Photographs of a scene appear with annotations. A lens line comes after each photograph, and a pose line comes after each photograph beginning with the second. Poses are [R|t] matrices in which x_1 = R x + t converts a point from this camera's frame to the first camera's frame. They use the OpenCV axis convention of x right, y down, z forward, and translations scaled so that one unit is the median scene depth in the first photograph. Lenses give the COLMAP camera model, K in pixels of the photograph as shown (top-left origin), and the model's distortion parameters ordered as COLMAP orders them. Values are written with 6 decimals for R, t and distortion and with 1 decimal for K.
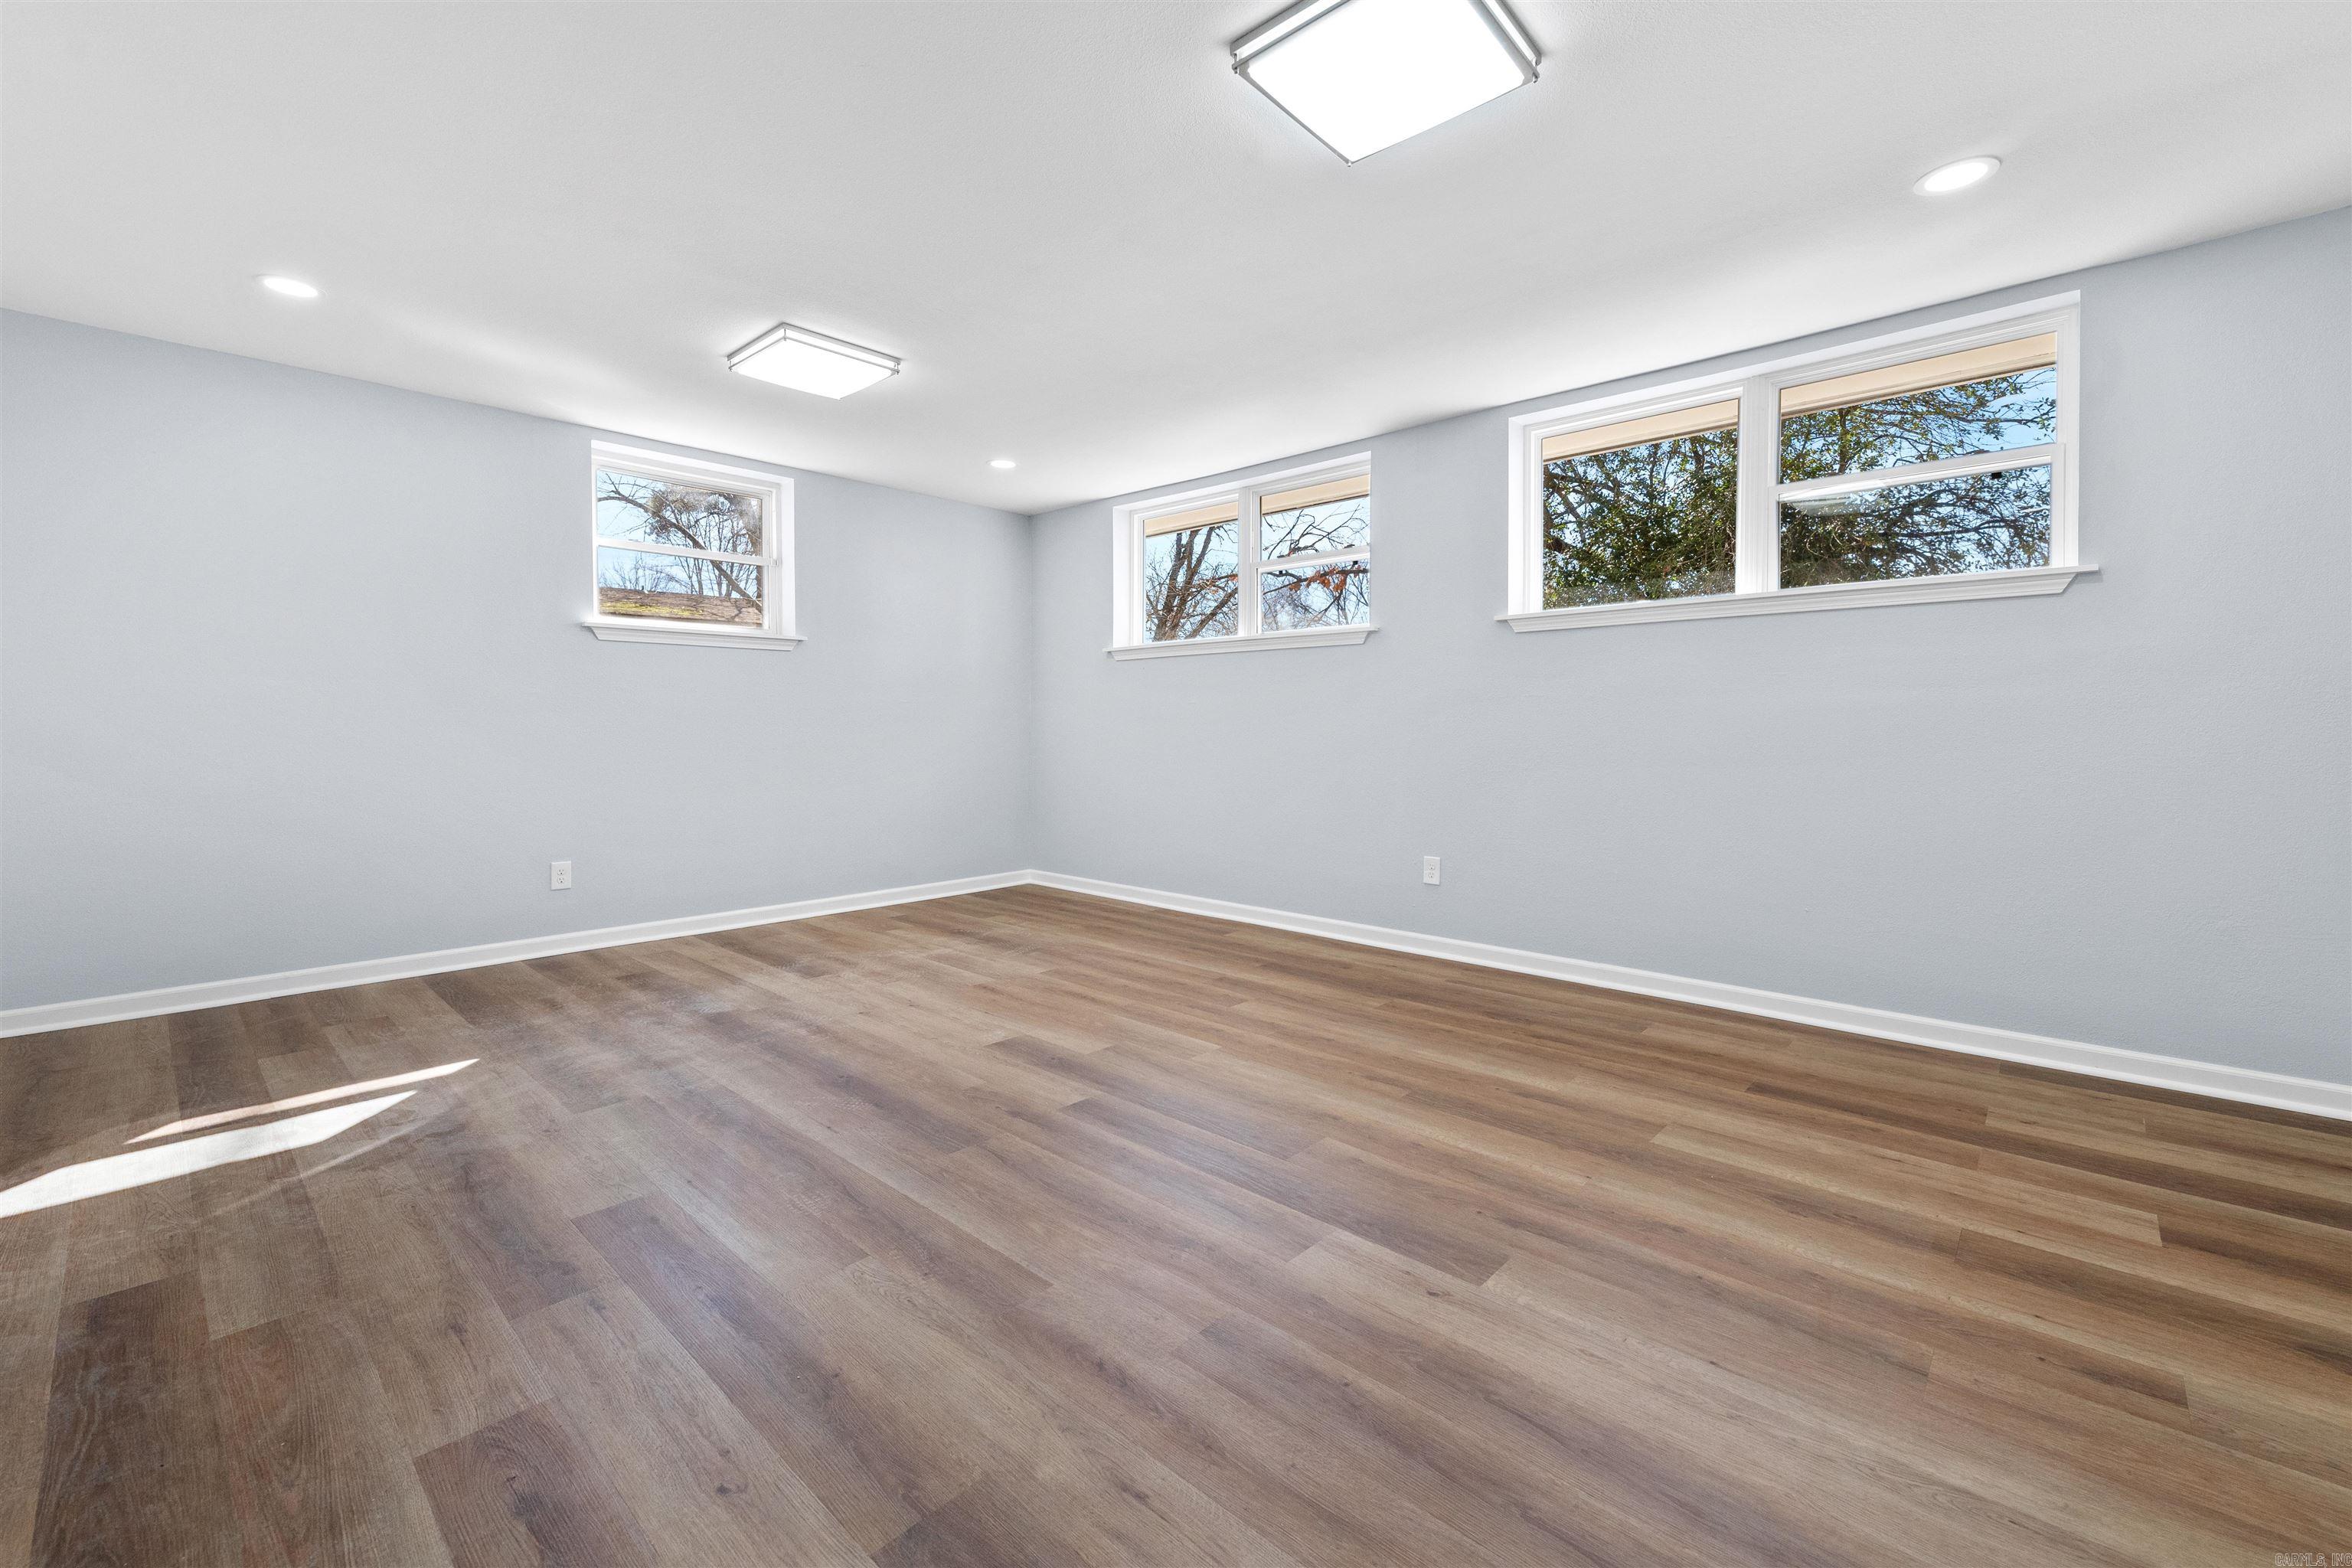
lens RADIAL K [[967.4, 0, 1166.2], [0, 967.4, 736.0], [0, 0, 1]] dist [0.002607, -0.000464]
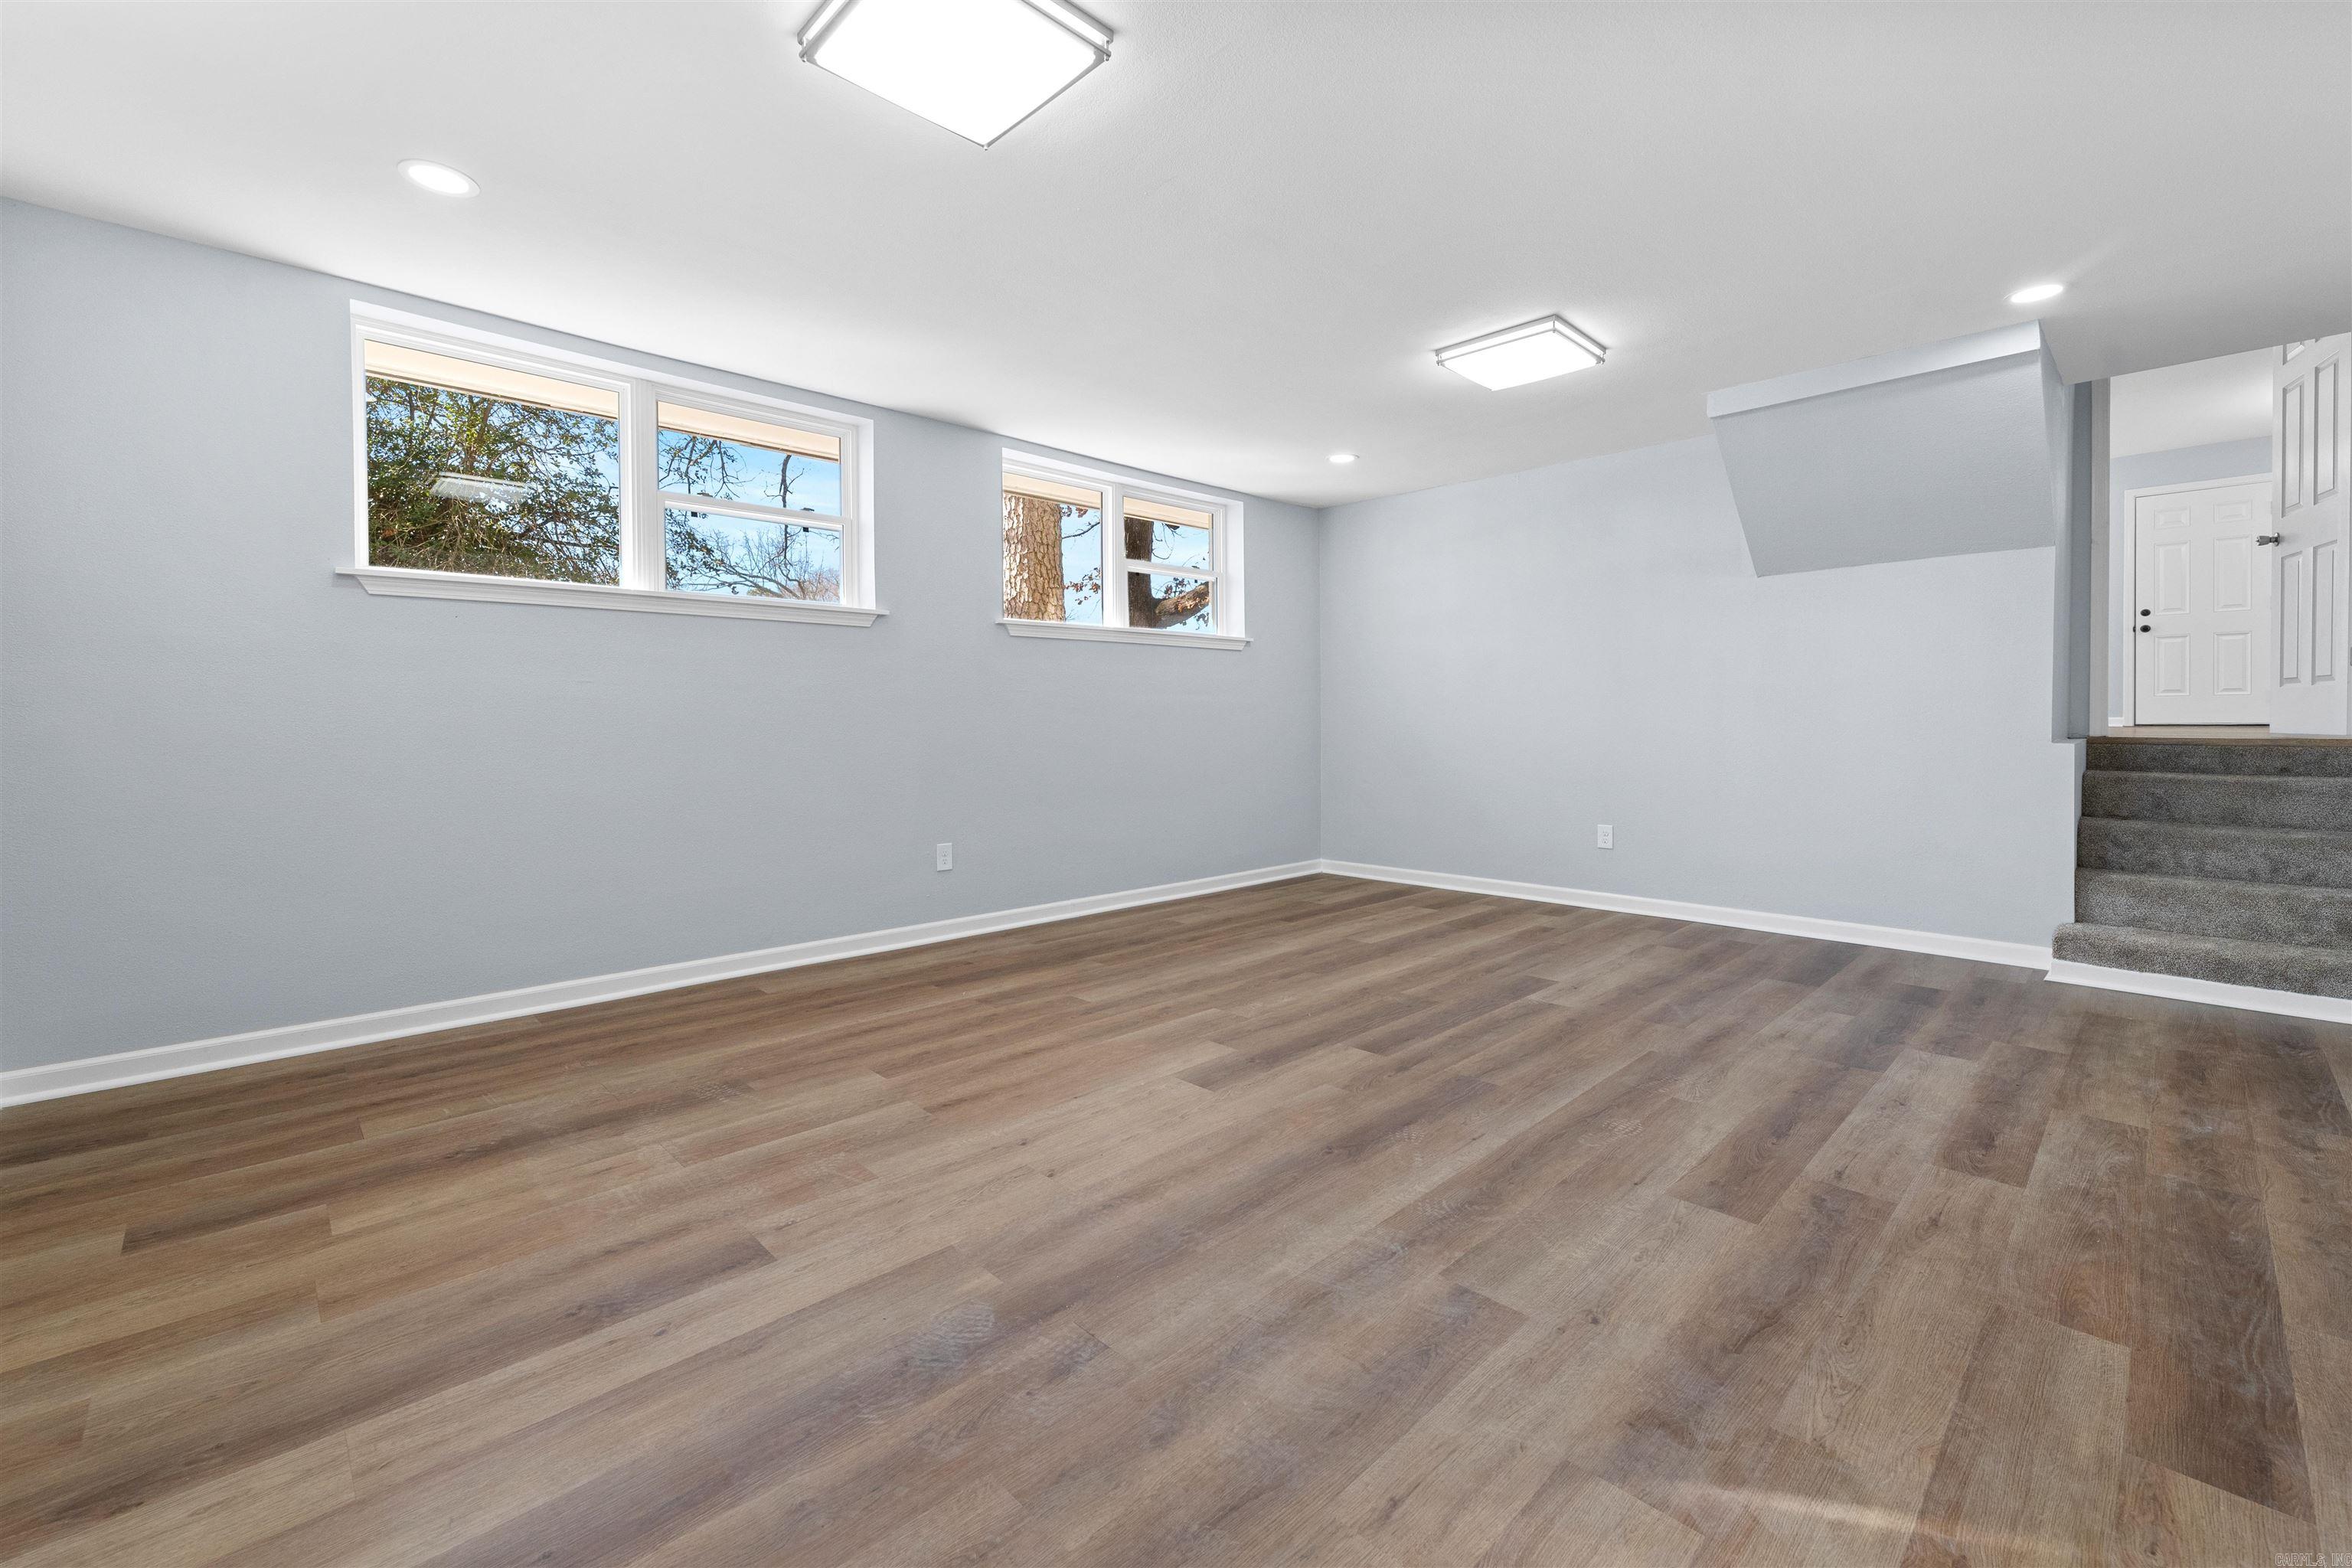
lens RADIAL K [[978.8, 0, 1165.6], [0, 978.8, 719.8], [0, 0, 1]] dist [0.007512, -0.001353]
pose [[0.052458, -0.004800, 0.998612, -1.400286], [0.014097, 0.999892, 0.004066, -0.014662], [-0.998524, 0.013864, 0.052520, 1.320766]]
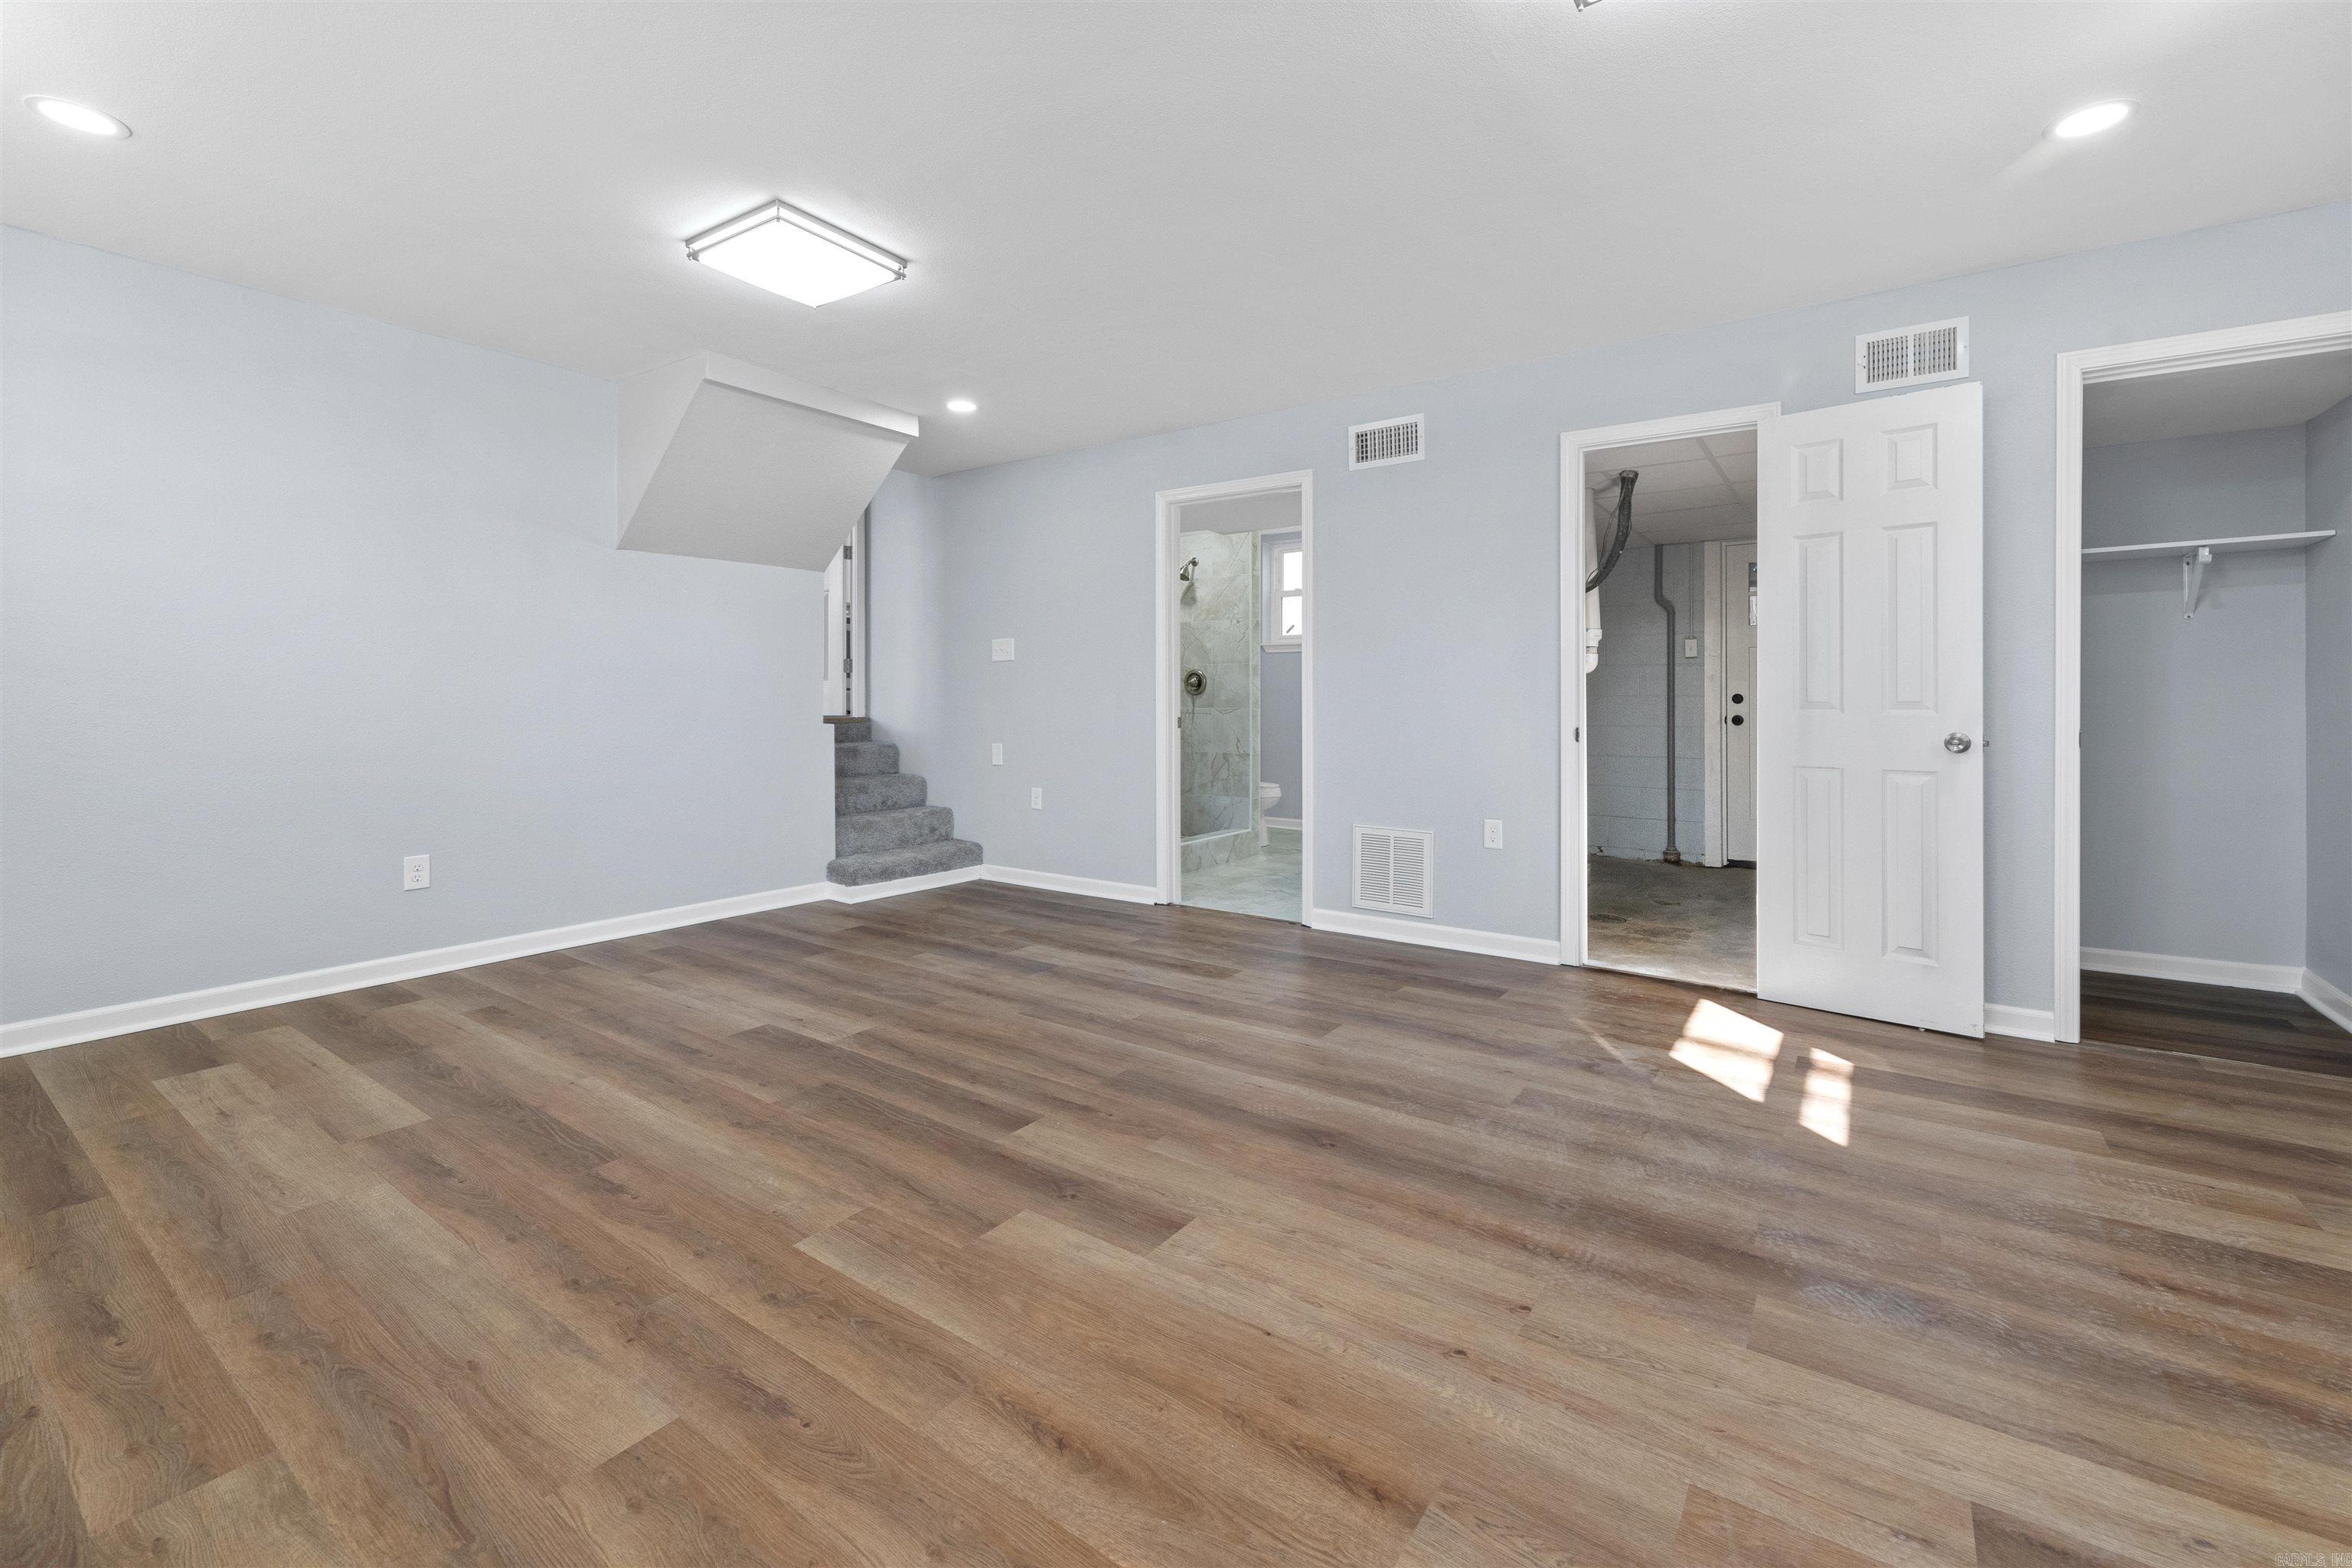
lens RADIAL K [[982.3, 0, 1169.2], [0, 982.3, 712.0], [0, 0, 1]] dist [0.000835, -0.000595]
pose [[-0.991272, -0.001607, -0.131825, -0.118377], [-0.004172, 0.999807, 0.019190, -0.019120], [0.131769, 0.019573, -0.991087, 2.148774]]
